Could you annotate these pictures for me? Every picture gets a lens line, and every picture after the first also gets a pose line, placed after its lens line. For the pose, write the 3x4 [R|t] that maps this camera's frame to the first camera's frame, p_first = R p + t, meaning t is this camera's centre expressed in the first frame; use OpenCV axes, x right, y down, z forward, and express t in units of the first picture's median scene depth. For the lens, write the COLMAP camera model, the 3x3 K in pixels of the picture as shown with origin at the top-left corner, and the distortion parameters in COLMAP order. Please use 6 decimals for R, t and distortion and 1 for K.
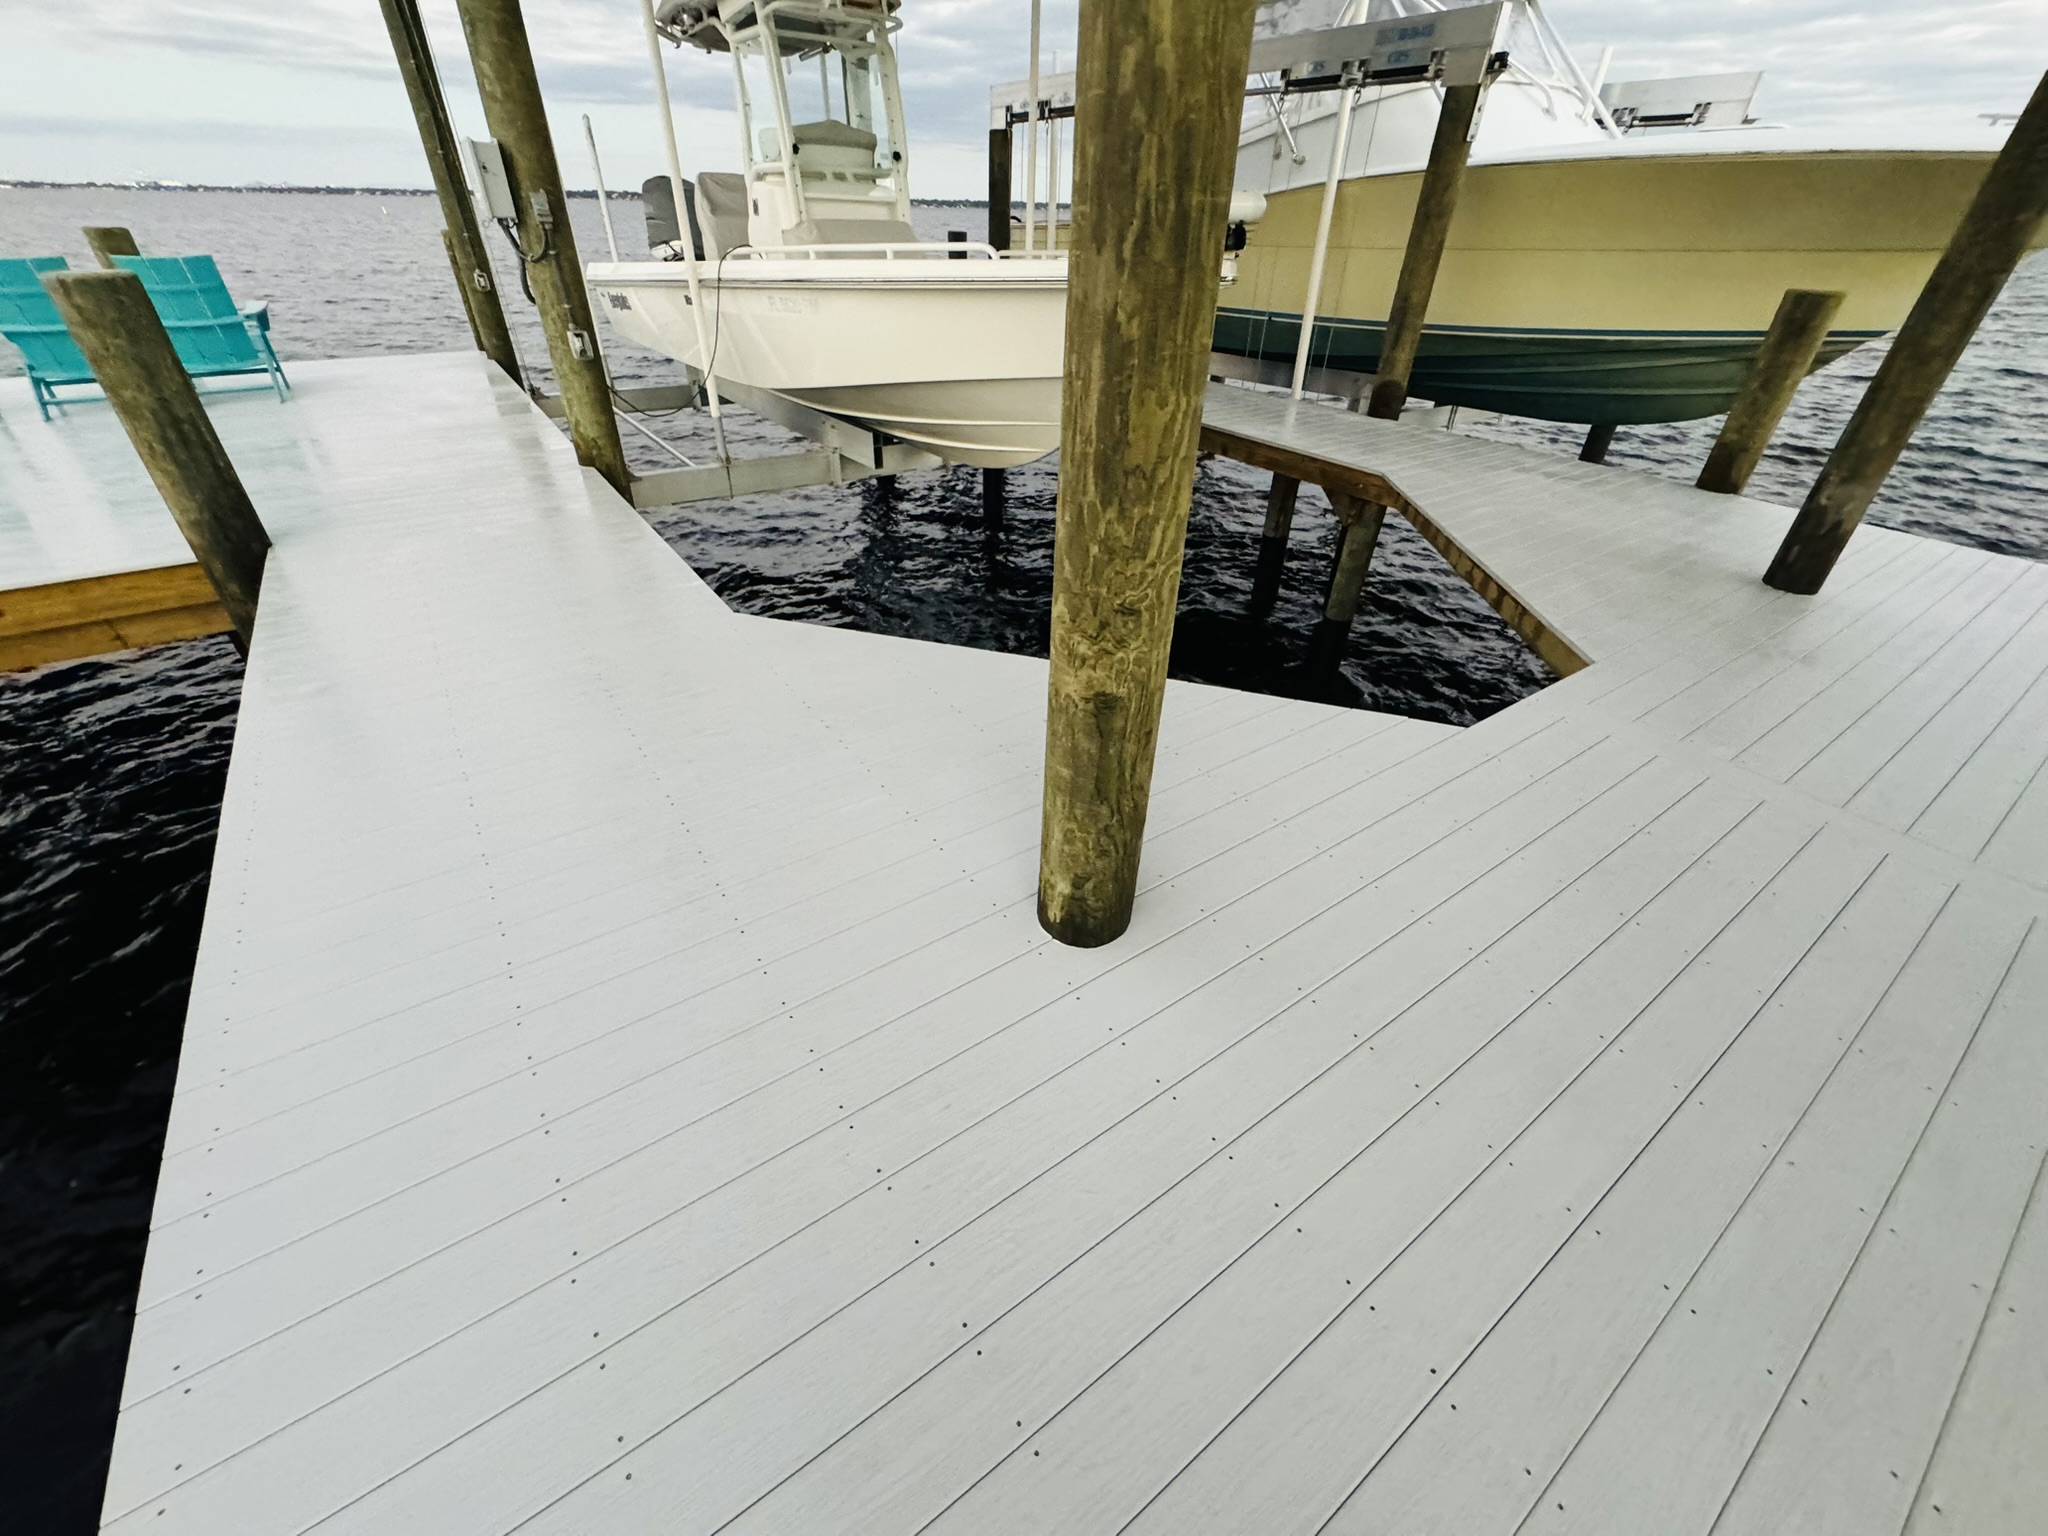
lens RADIAL K [[815.1, 0, 1024.9], [0, 815.1, 768.9], [0, 0, 1]] dist [-0.002901, 0.000065]
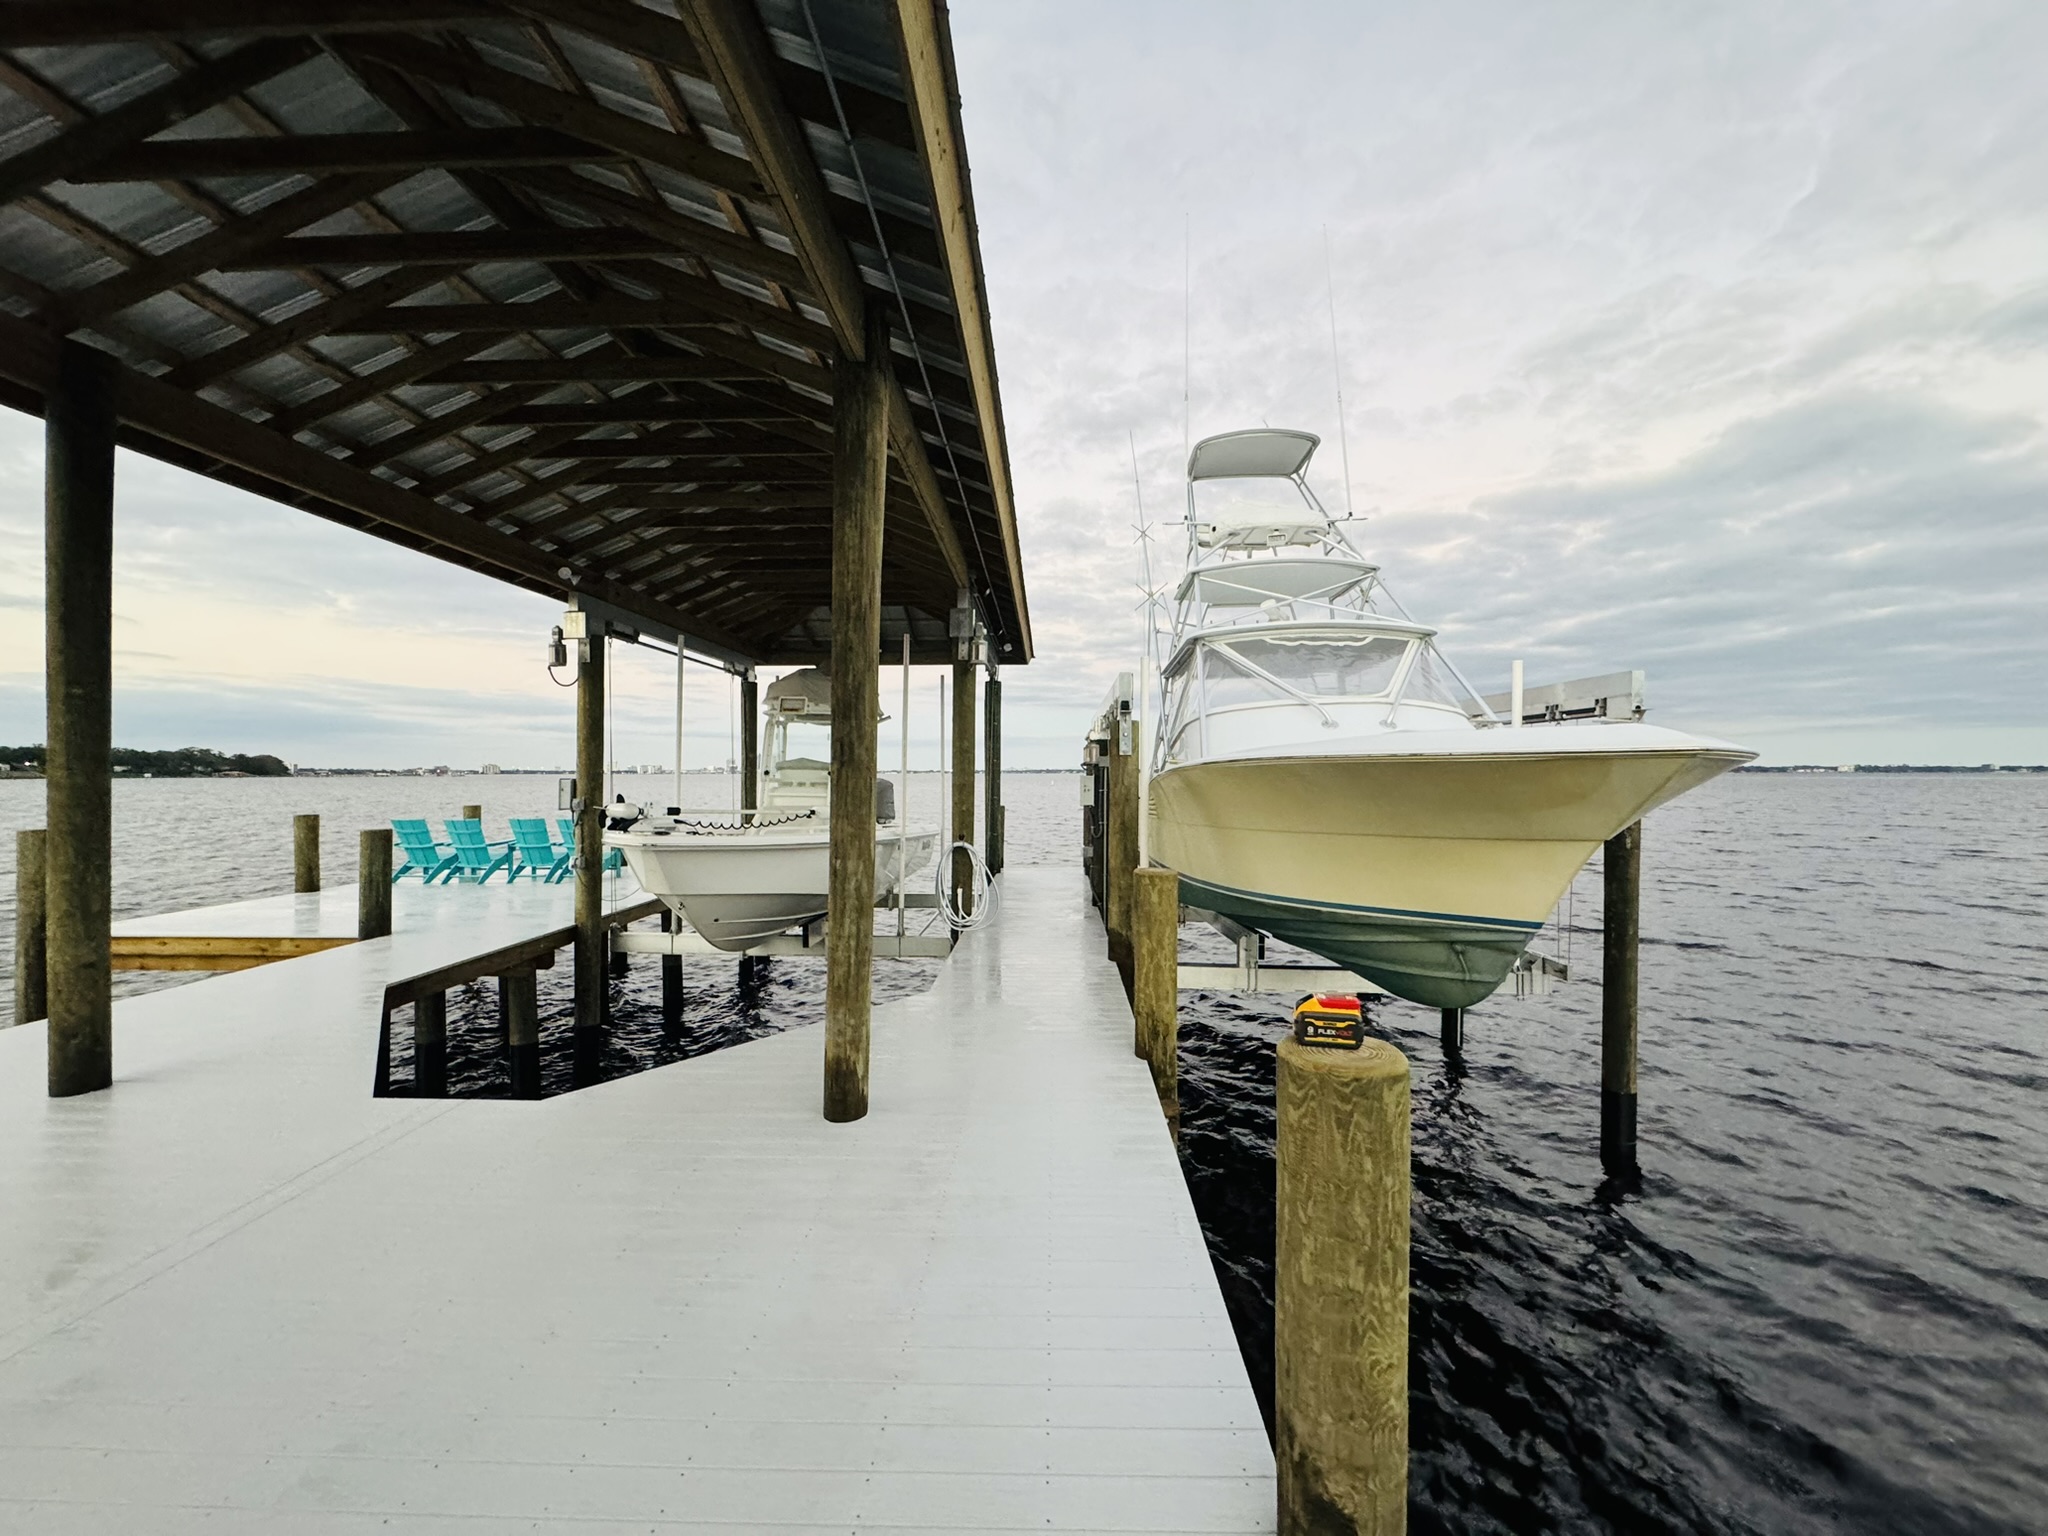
lens RADIAL K [[815.1, 0, 1027.1], [0, 815.1, 761.4], [0, 0, 1]] dist [-0.002901, 0.000065]
pose [[0.803269, -0.029380, -0.594892, 1.036698], [-0.323530, 0.817068, -0.477208, -0.099818], [0.500087, 0.575792, 0.646820, 0.101003]]
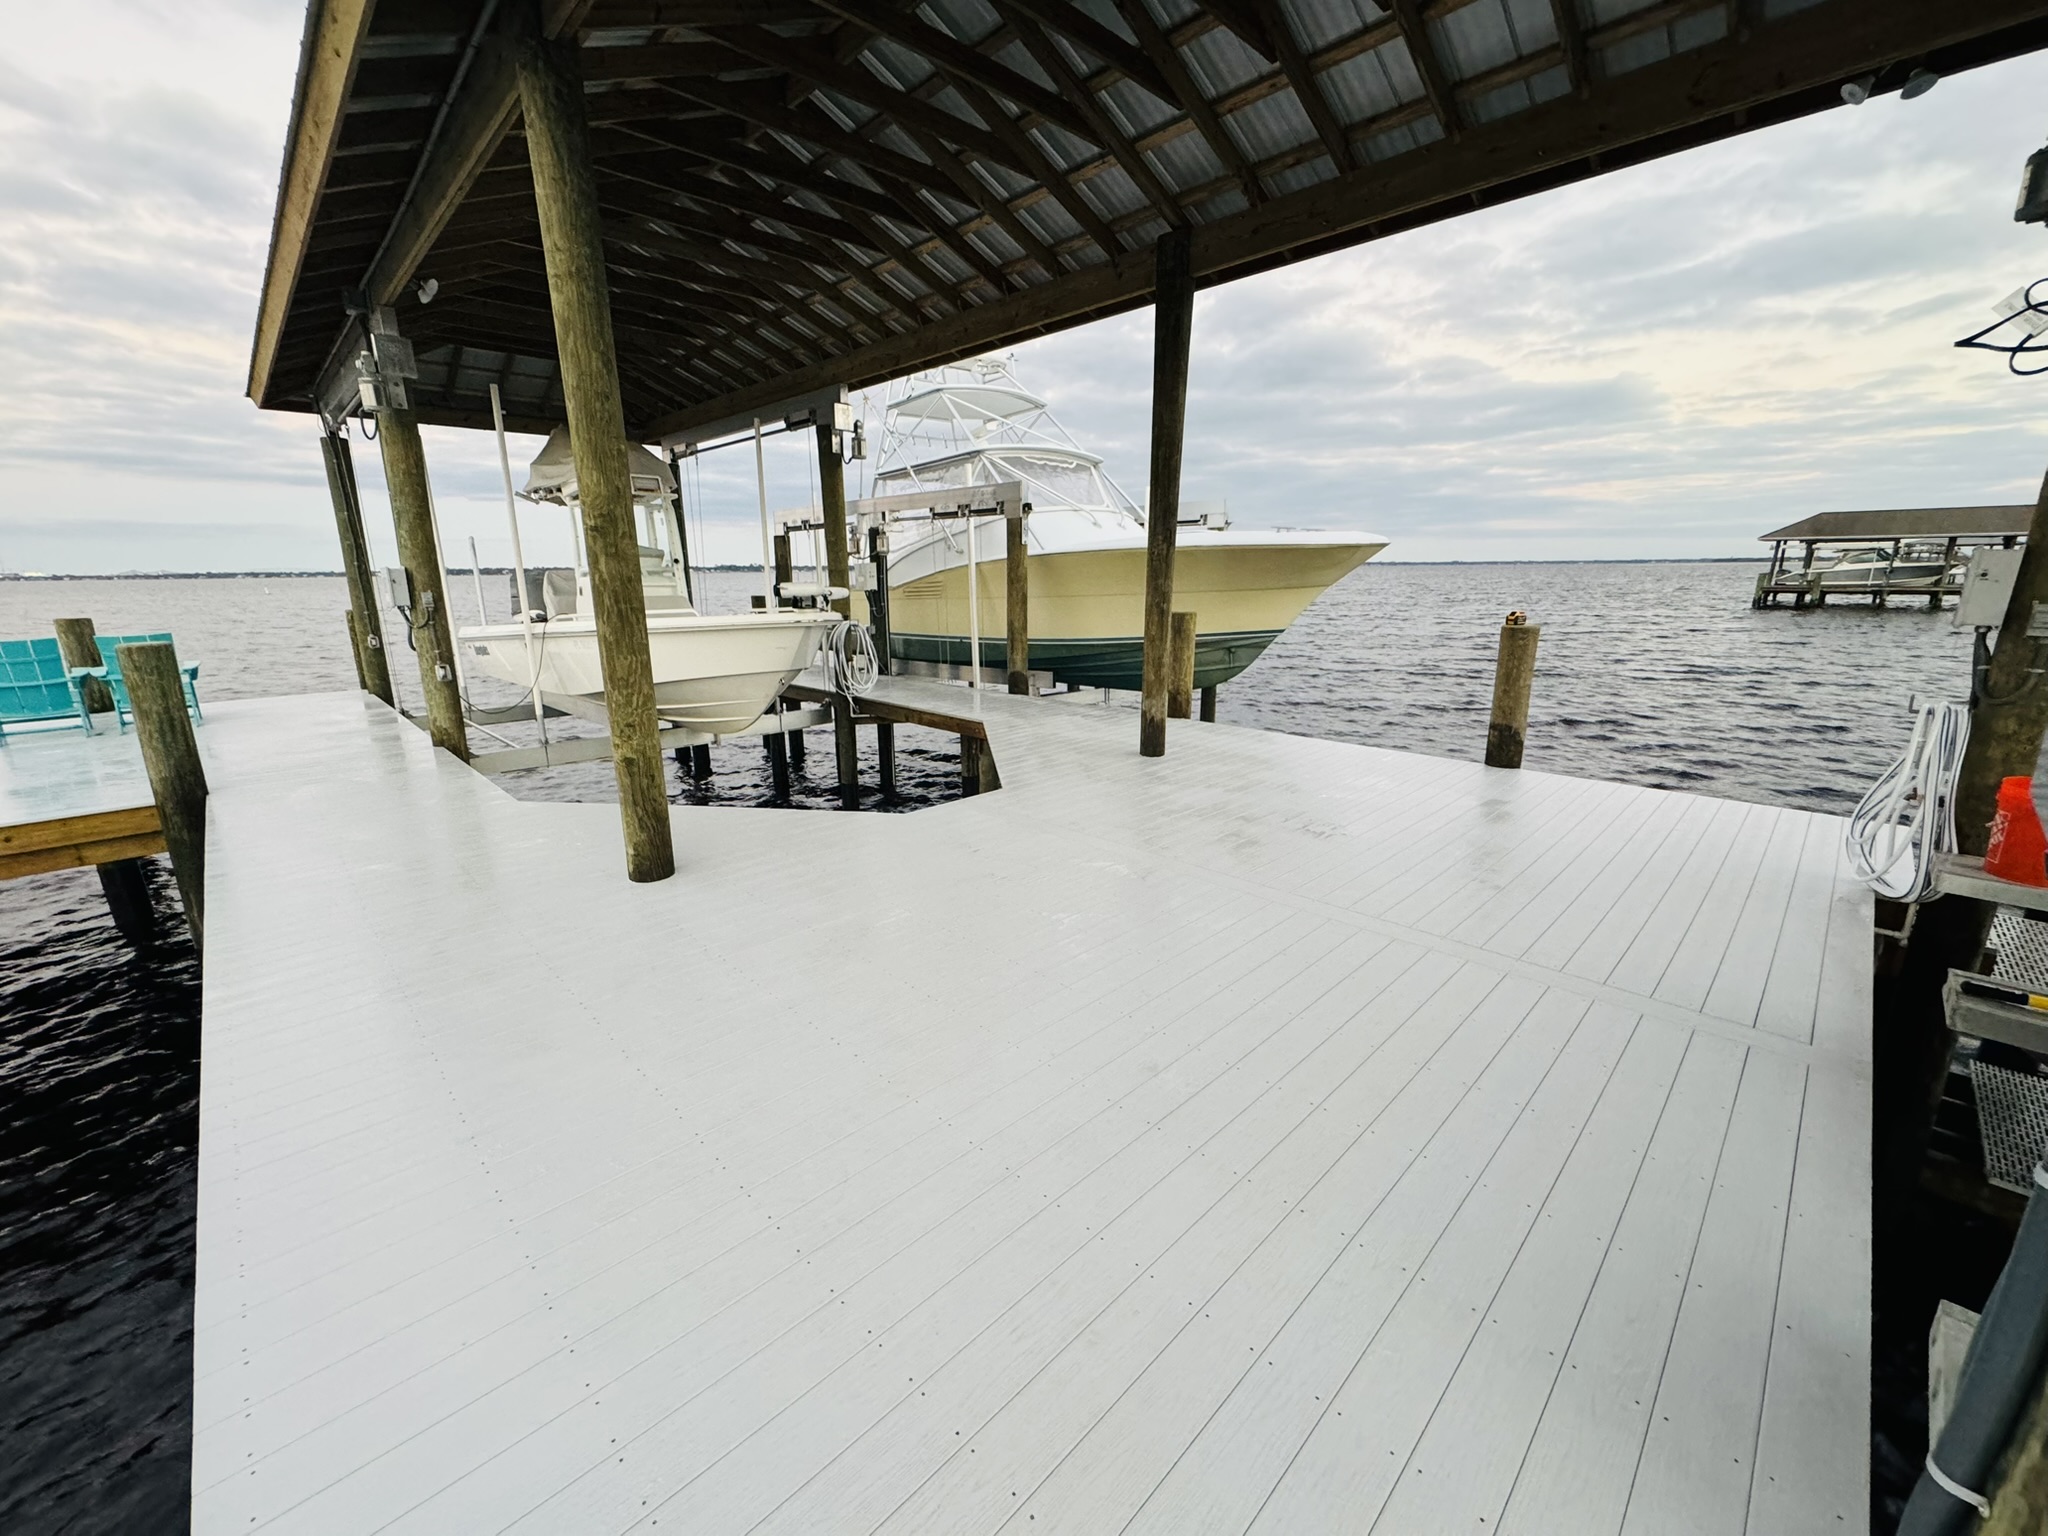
lens RADIAL K [[815.1, 0, 1026.3], [0, 815.1, 766.7], [0, 0, 1]] dist [-0.002901, 0.000065]
pose [[0.985934, -0.067740, 0.152792, 0.225199], [0.117619, 0.930704, -0.346347, 0.234375], [-0.118743, 0.359446, 0.925580, -0.378496]]
